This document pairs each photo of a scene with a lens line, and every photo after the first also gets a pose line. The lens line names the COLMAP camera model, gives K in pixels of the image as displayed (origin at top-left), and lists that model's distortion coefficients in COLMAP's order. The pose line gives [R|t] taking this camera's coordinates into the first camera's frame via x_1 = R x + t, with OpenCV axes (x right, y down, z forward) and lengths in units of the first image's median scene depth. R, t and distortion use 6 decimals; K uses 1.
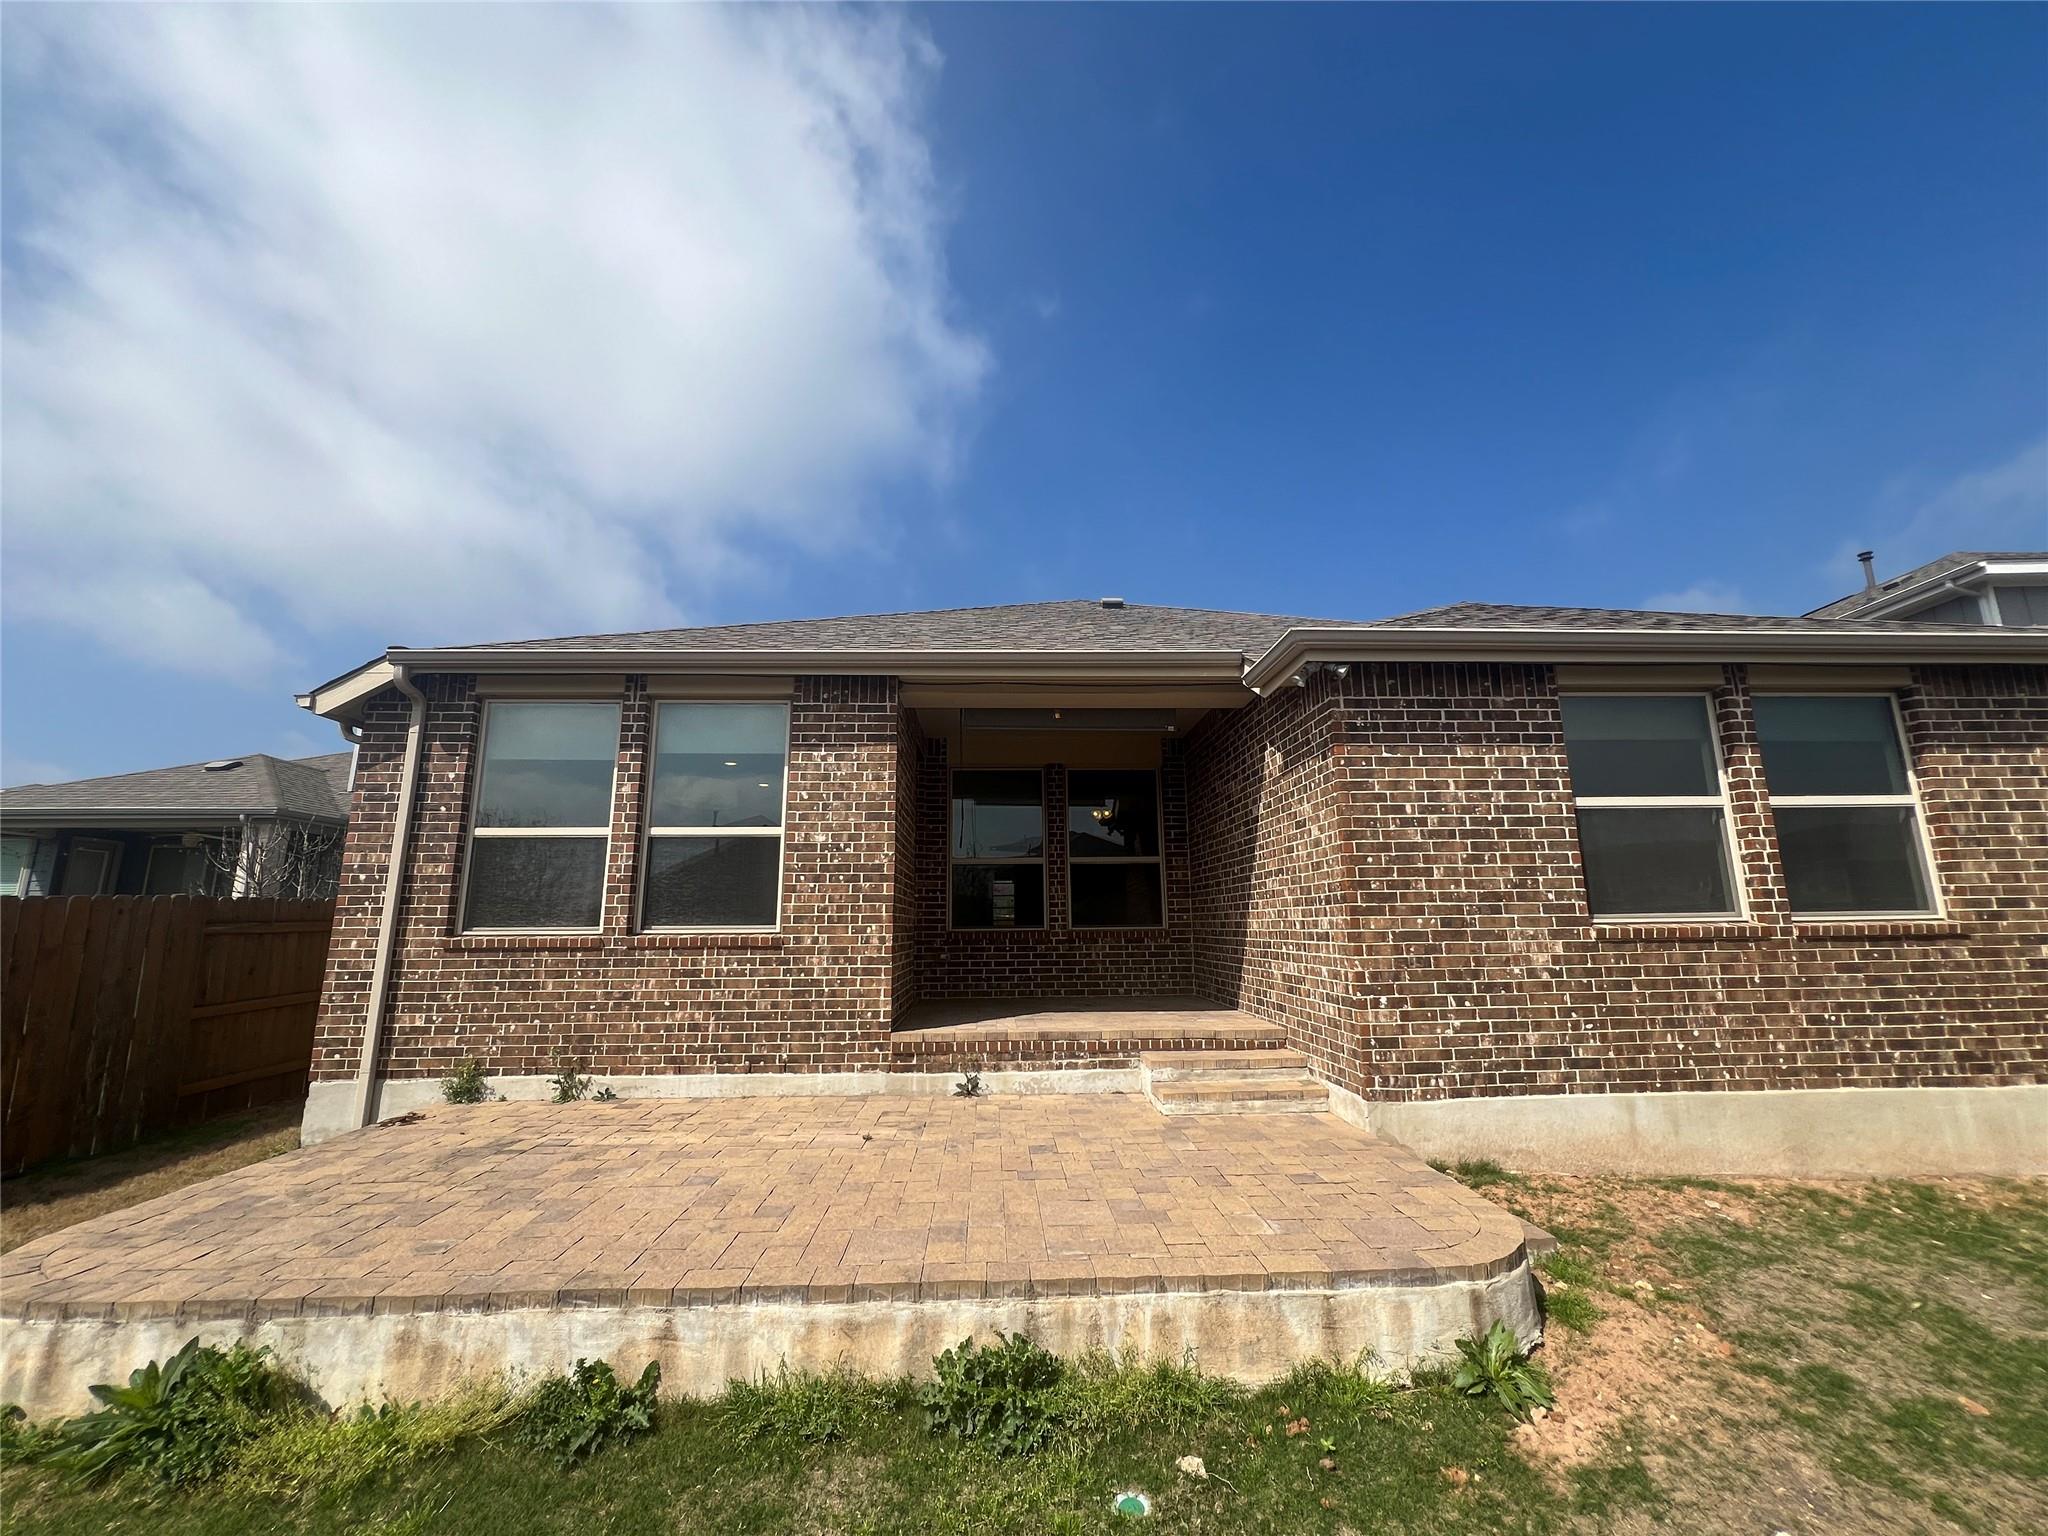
lens RADIAL K [[818.6, 0, 1019.2], [0, 818.6, 768.5], [0, 0, 1]] dist [-0.002409, 0.000123]
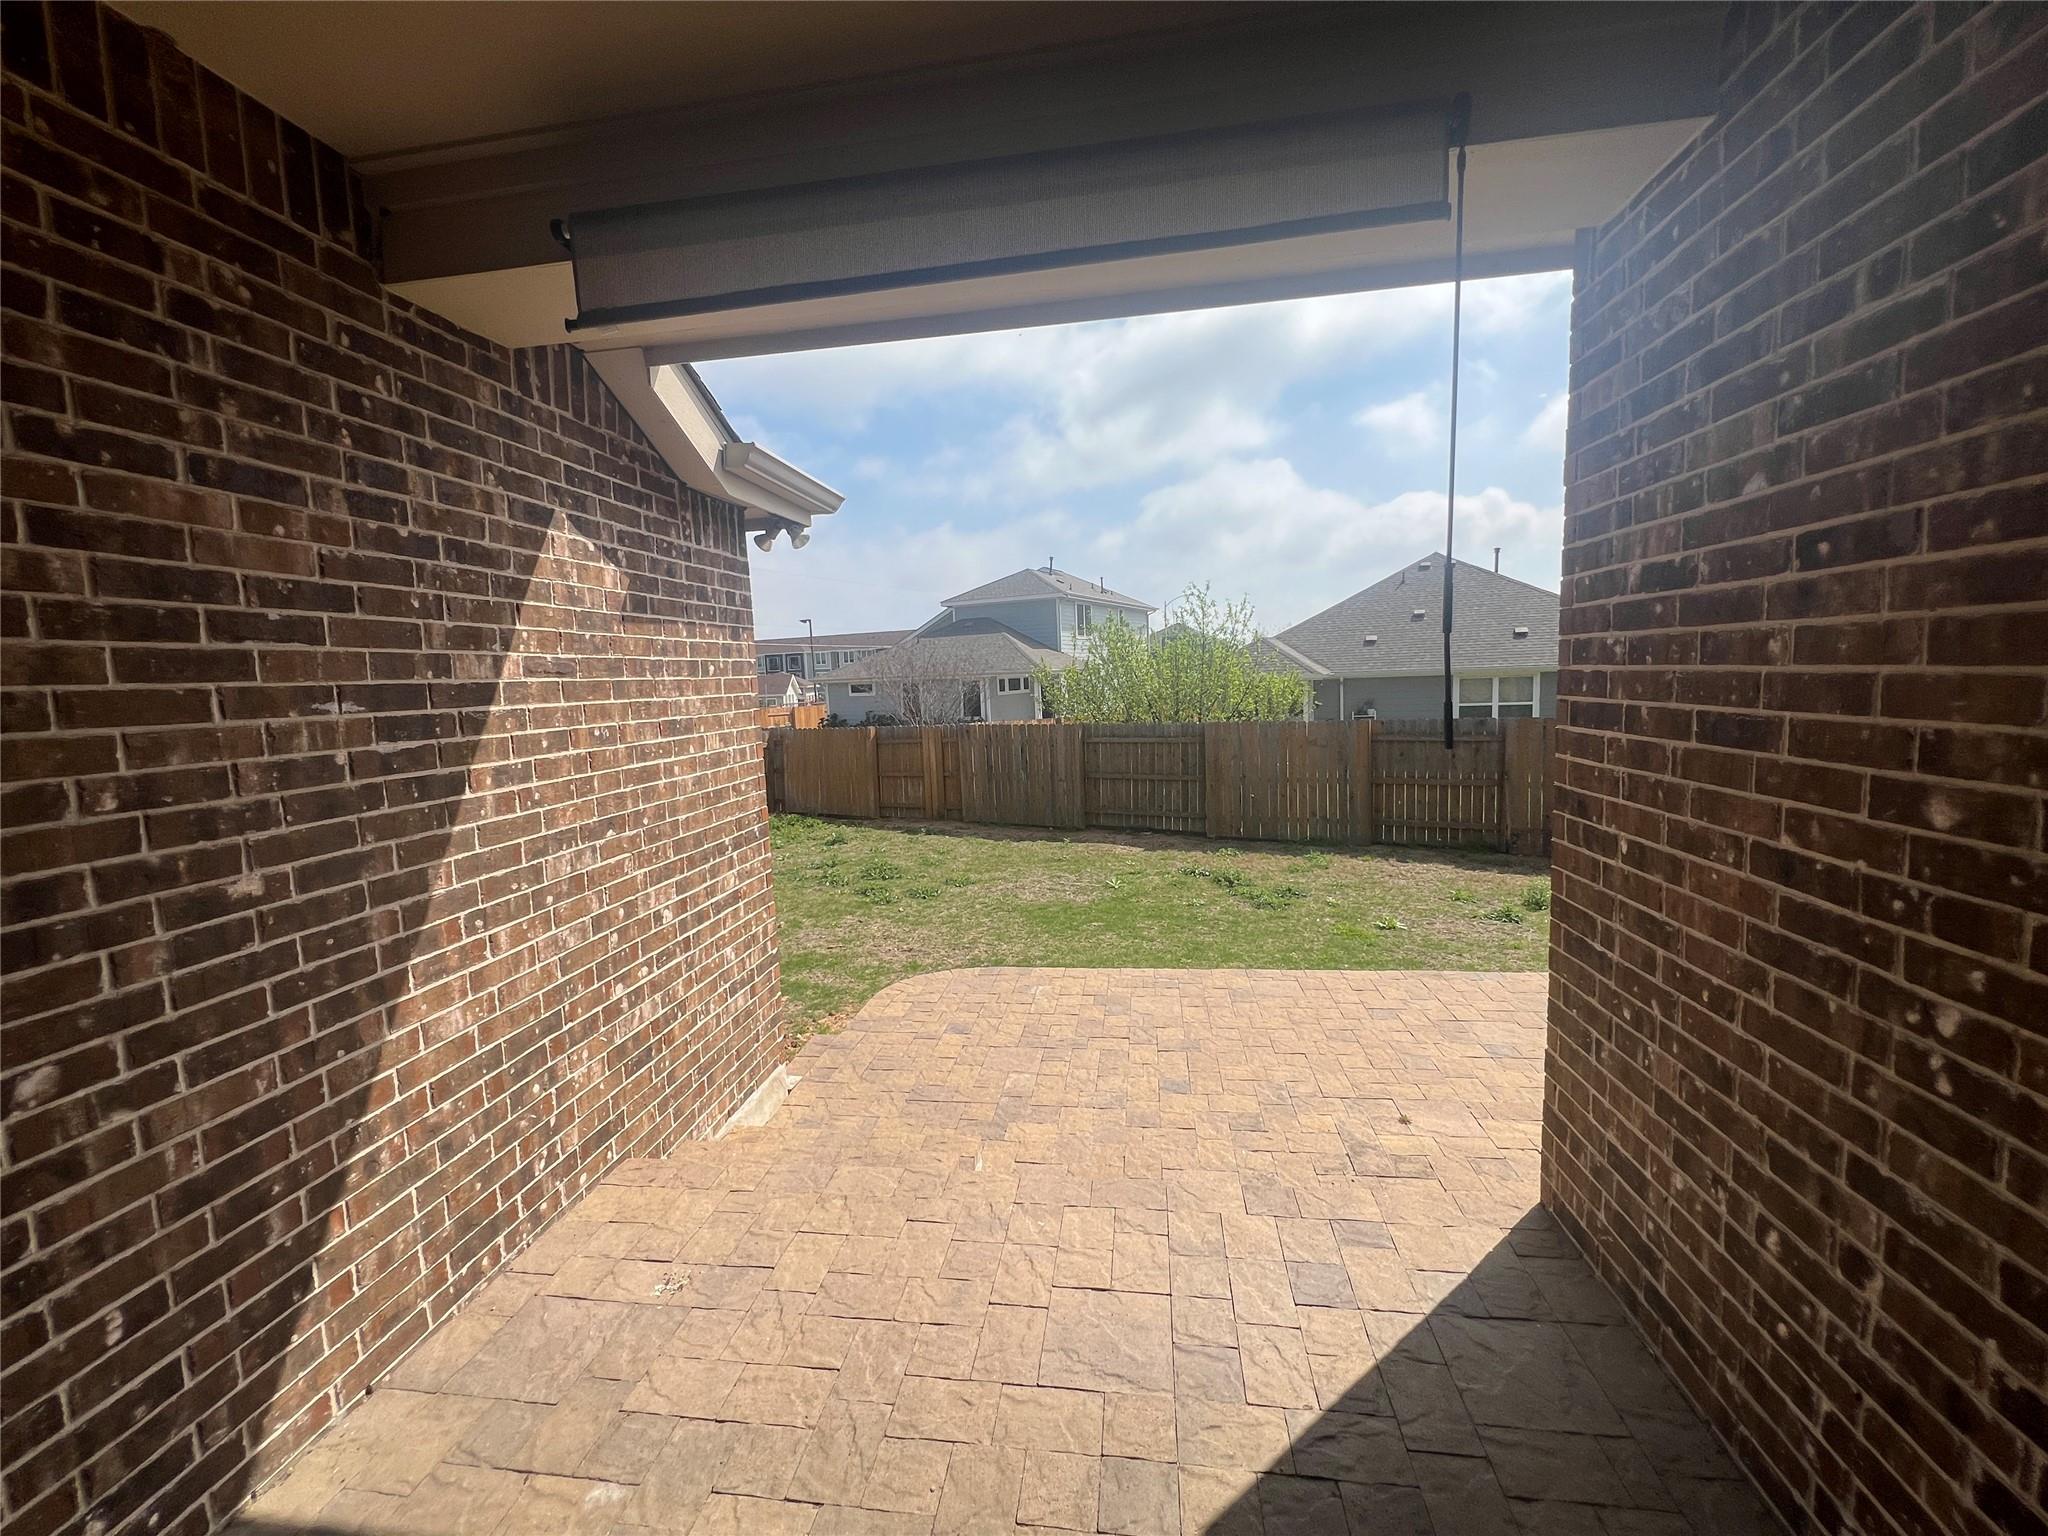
lens RADIAL K [[818.6, 0, 1022.1], [0, 818.6, 765.0], [0, 0, 1]] dist [-0.002409, 0.000123]
pose [[-0.981324, 0.029964, 0.190014, 0.009253], [0.014530, 0.996518, -0.082105, 0.140911], [-0.191813, -0.077810, -0.978342, 1.479838]]
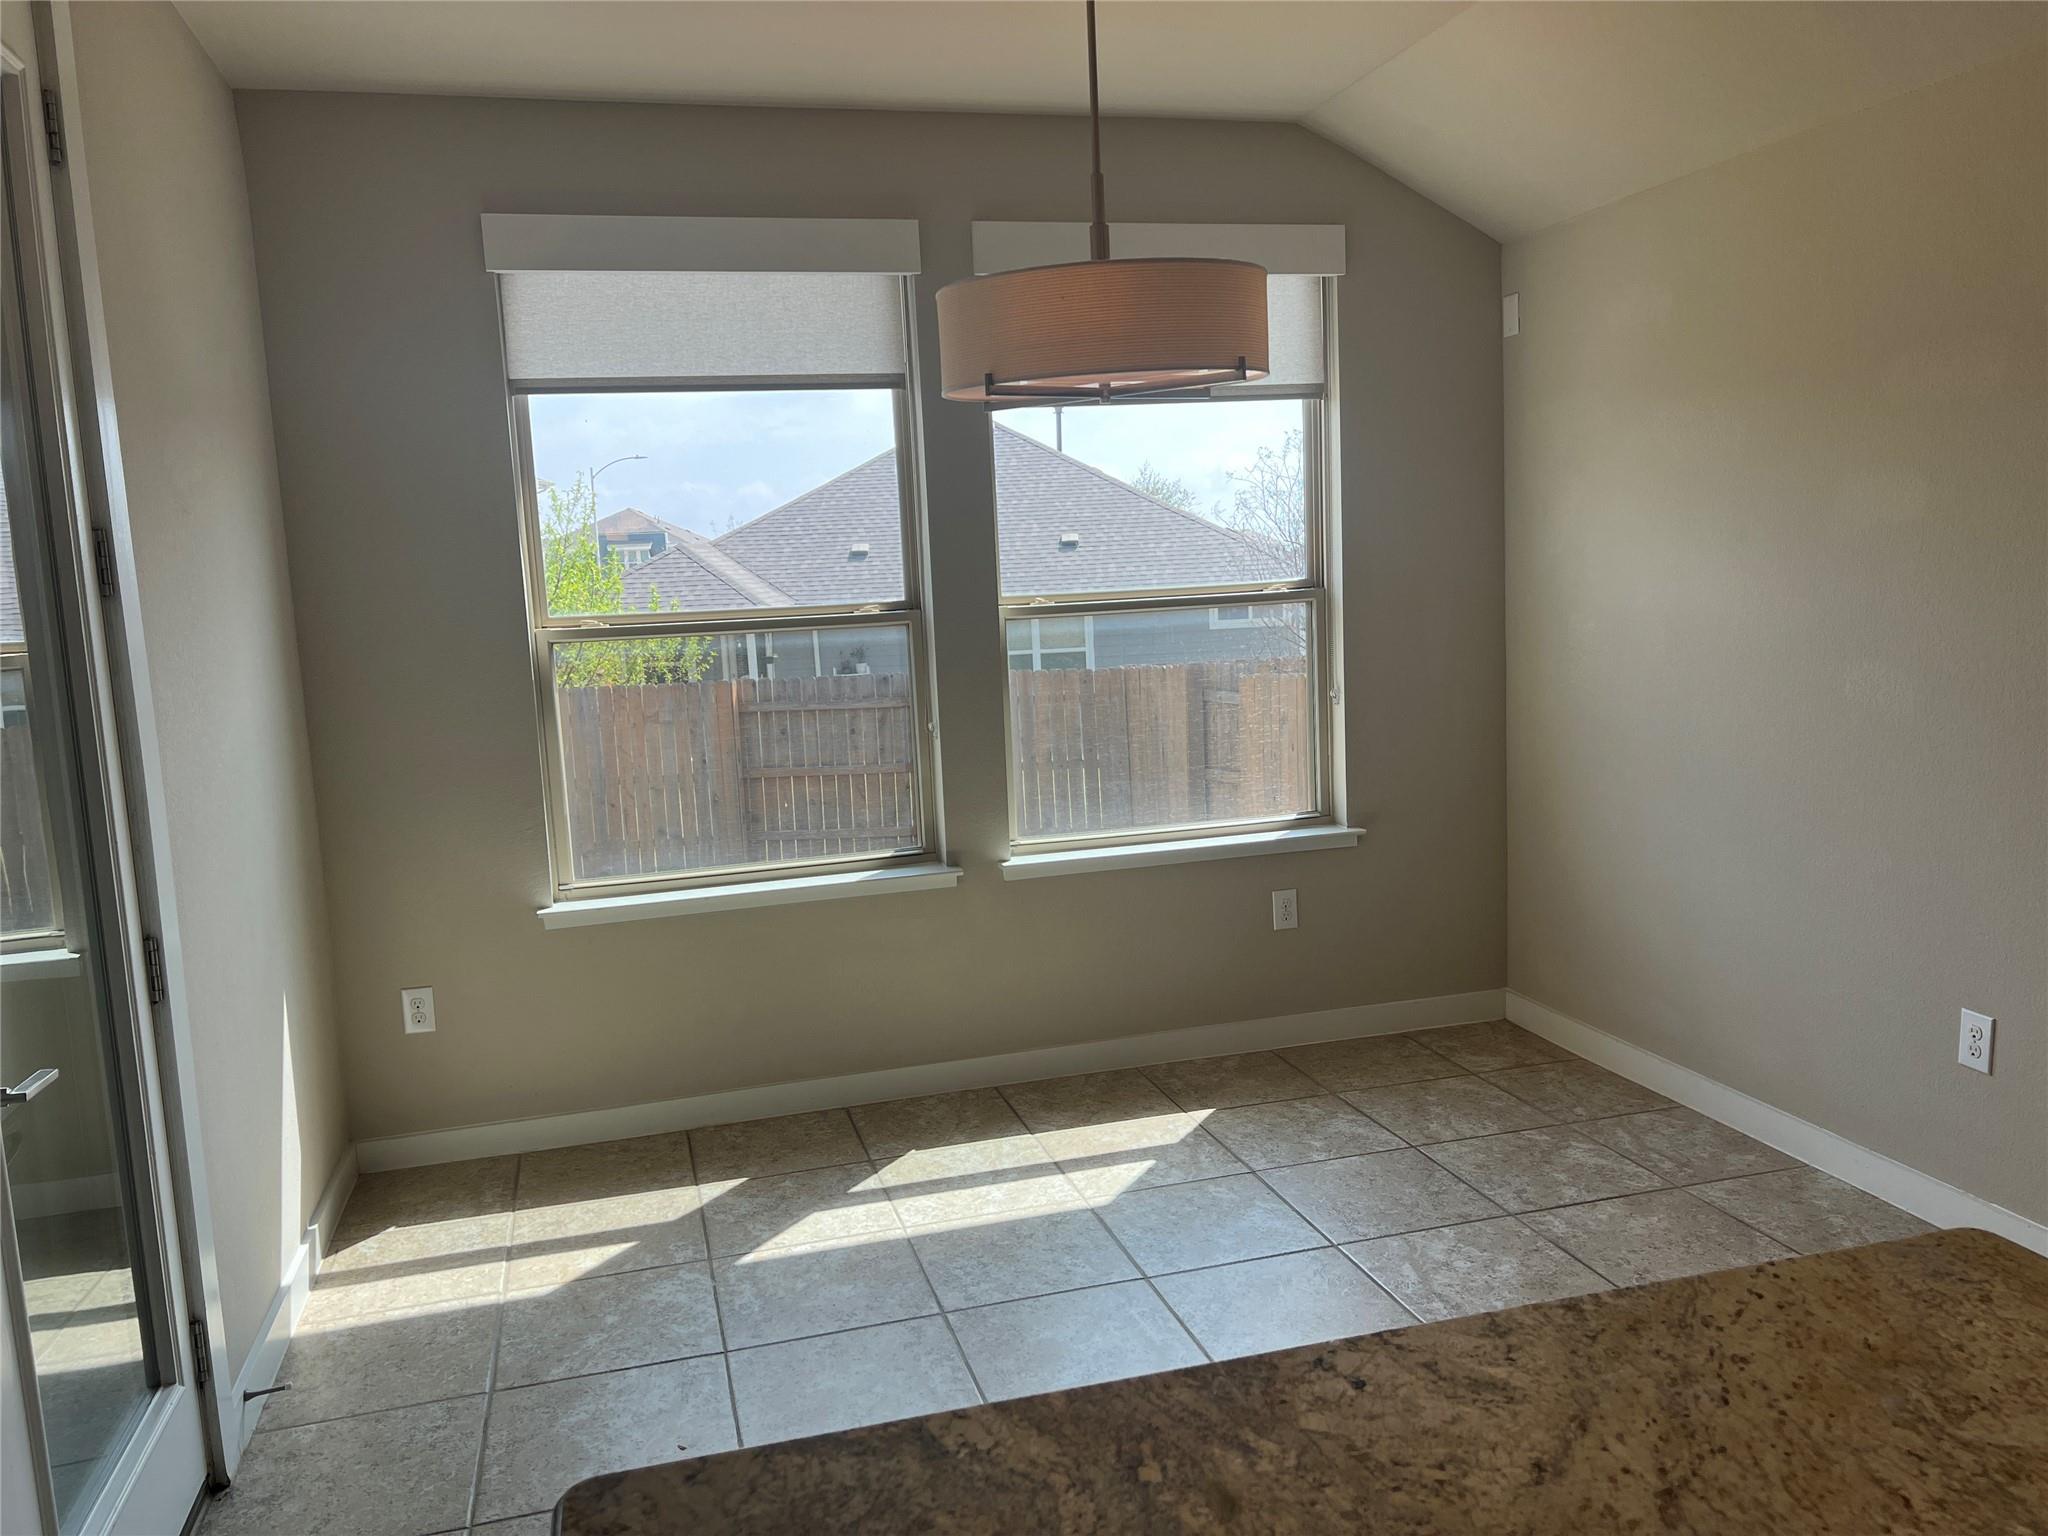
lens RADIAL K [[1541.5, 0, 1020.8], [0, 1541.5, 768.9], [0, 0, 1]] dist [0.021519, -0.004724]
pose [[-0.973633, 0.080269, -0.213533, -0.365283], [0.095807, 0.993377, -0.063430, 0.217162], [0.207027, -0.082215, -0.974874, 1.832981]]
